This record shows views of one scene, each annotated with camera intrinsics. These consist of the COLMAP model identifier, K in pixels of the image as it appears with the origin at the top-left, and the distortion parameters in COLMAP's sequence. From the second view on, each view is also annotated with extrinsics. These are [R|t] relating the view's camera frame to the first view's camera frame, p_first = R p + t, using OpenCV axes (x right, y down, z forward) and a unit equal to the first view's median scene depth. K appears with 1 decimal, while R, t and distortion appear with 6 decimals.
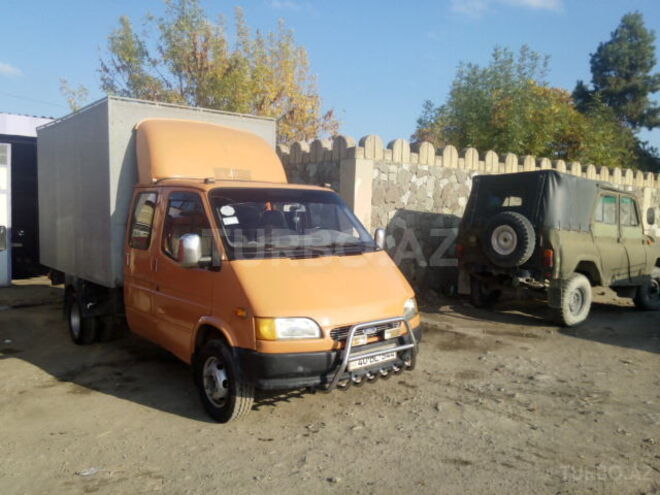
lens RADIAL K [[546.3, 0, 332.2], [0, 546.3, 250.8], [0, 0, 1]] dist [0.115301, -0.166508]
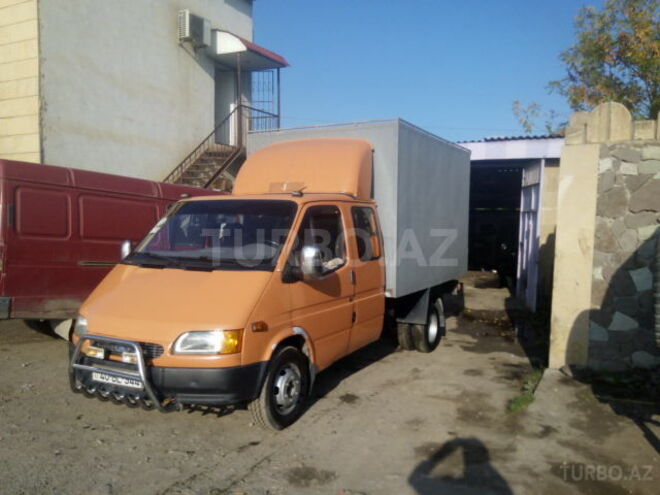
lens RADIAL K [[546.3, 0, 332.2], [0, 546.3, 250.8], [0, 0, 1]] dist [0.115301, -0.166508]
pose [[0.369392, 0.045276, -0.928170, 0.545501], [-0.076482, 0.996905, 0.018191, -0.033323], [0.926121, 0.064269, 0.371712, 0.492029]]
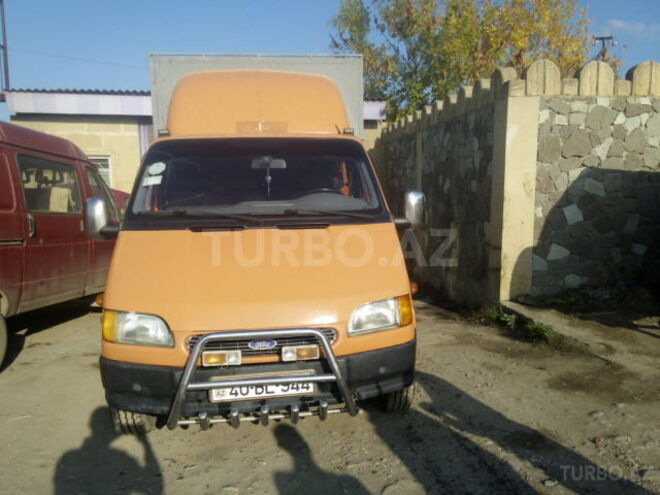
lens RADIAL K [[546.3, 0, 332.2], [0, 546.3, 250.8], [0, 0, 1]] dist [0.115301, -0.166508]
pose [[0.834614, 0.037254, -0.549574, 0.247636], [-0.015273, 0.998892, 0.044518, 0.002803], [0.550624, -0.028762, 0.834258, 0.258344]]
